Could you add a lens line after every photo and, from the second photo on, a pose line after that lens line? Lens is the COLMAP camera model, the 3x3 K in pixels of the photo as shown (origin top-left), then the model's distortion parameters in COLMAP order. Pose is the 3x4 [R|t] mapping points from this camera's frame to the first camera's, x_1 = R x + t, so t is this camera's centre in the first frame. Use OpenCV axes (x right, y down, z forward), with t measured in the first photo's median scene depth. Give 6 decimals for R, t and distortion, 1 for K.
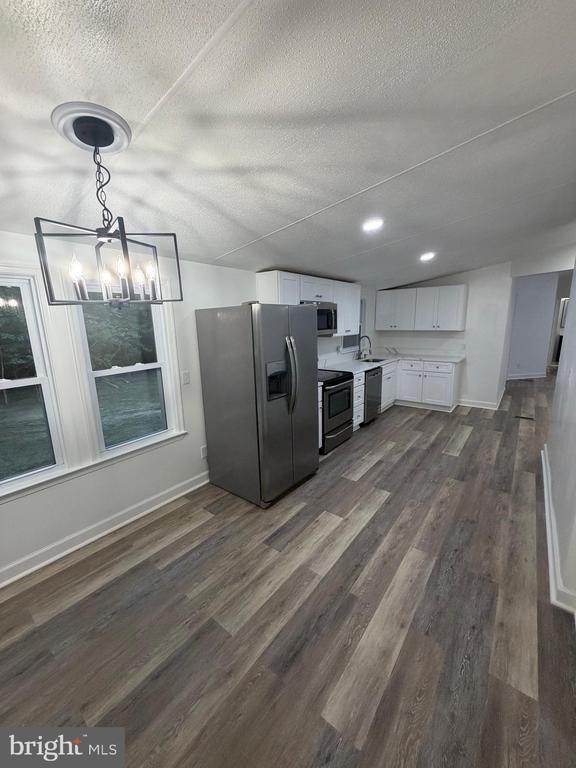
lens RADIAL K [[307.2, 0, 287.4], [0, 307.2, 382.1], [0, 0, 1]] dist [0.001719, -0.000546]
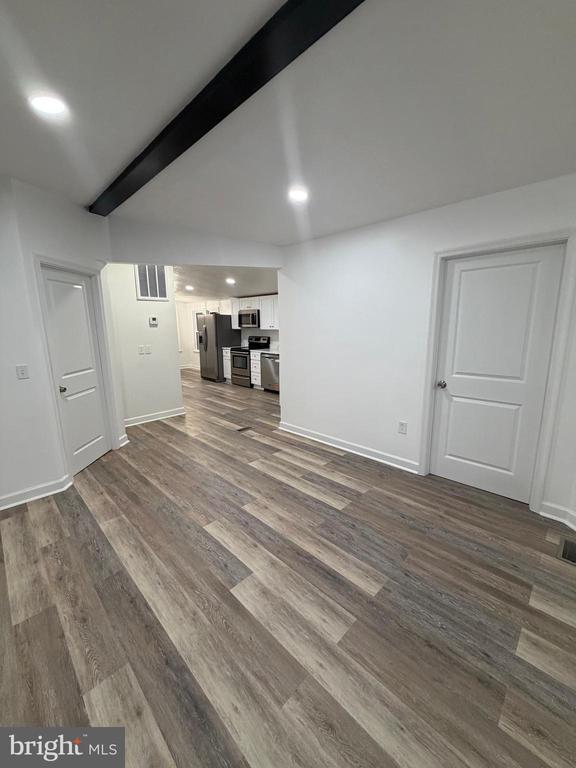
lens RADIAL K [[305.1, 0, 288.0], [0, 305.1, 382.4], [0, 0, 1]] dist [-0.000537, -0.000186]
pose [[-0.122107, 0.211222, -0.969781, 2.203573], [-0.185898, 0.954934, 0.231395, -0.342423], [0.974952, 0.208536, -0.077339, 1.607767]]
